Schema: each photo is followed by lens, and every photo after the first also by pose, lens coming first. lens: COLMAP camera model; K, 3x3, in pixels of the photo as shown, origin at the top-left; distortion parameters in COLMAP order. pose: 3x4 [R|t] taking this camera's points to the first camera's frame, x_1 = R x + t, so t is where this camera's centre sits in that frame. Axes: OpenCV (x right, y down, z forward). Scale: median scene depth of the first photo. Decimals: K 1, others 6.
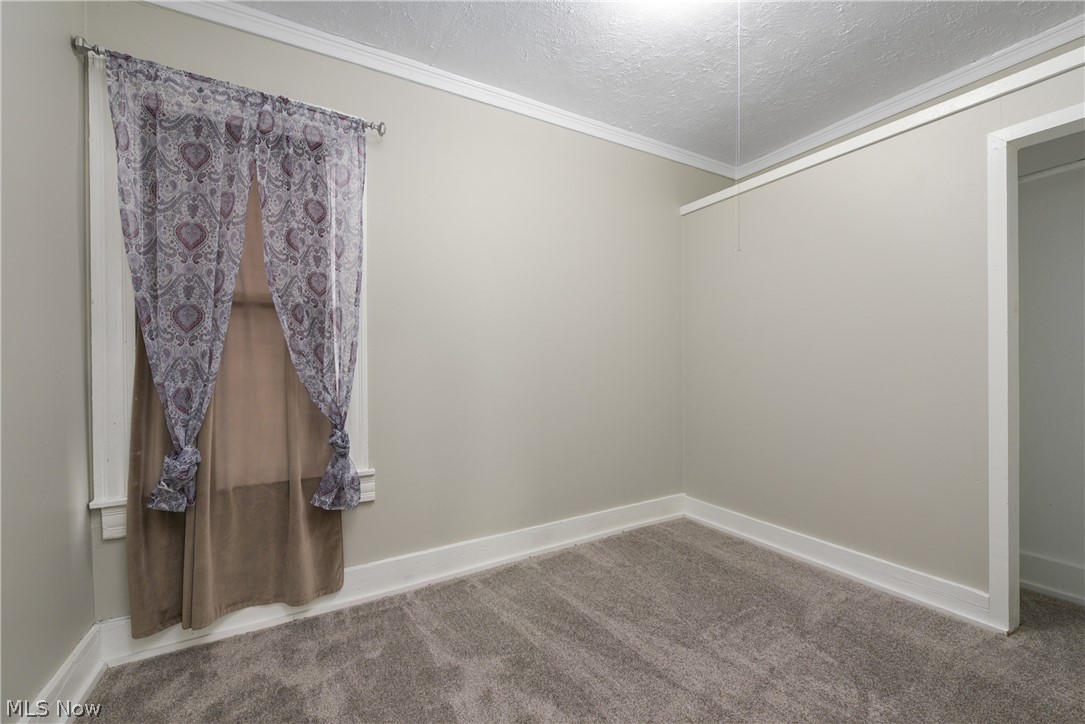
lens RADIAL K [[445.7, 0, 542.4], [0, 445.7, 367.5], [0, 0, 1]] dist [0.013654, -0.000538]
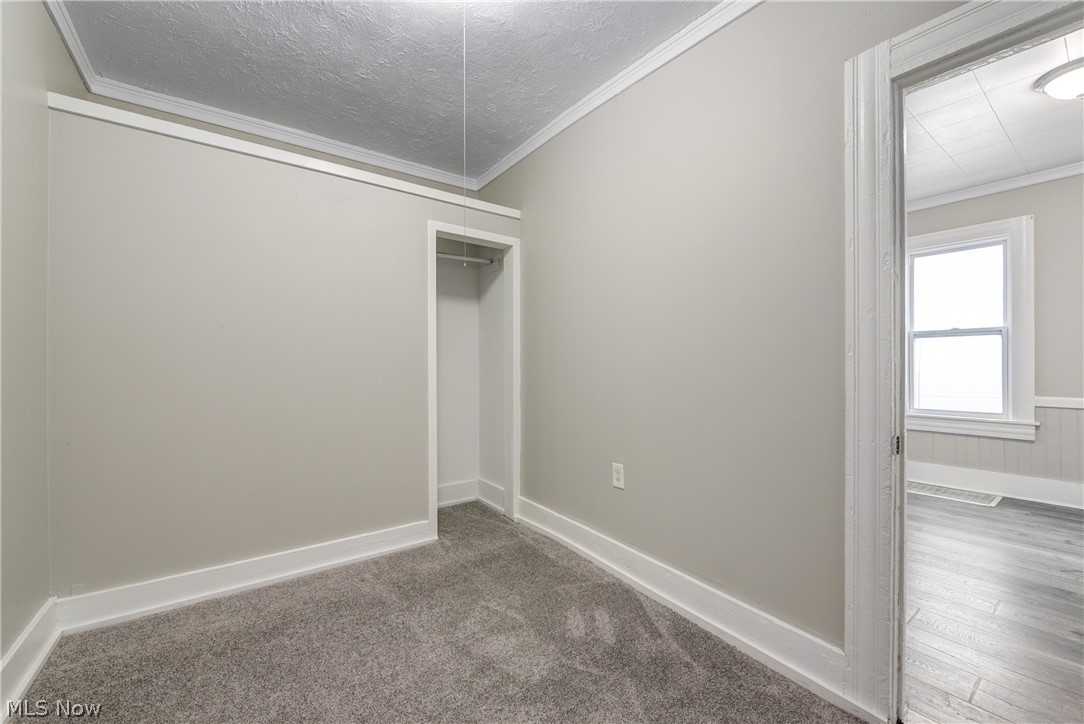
lens RADIAL K [[445.3, 0, 541.9], [0, 445.3, 367.5], [0, 0, 1]] dist [0.013654, -0.000538]
pose [[-0.094505, 0.004090, 0.995516, -0.527076], [0.008242, 0.999961, -0.003325, -0.005670], [-0.995490, 0.007890, -0.094535, 0.723976]]
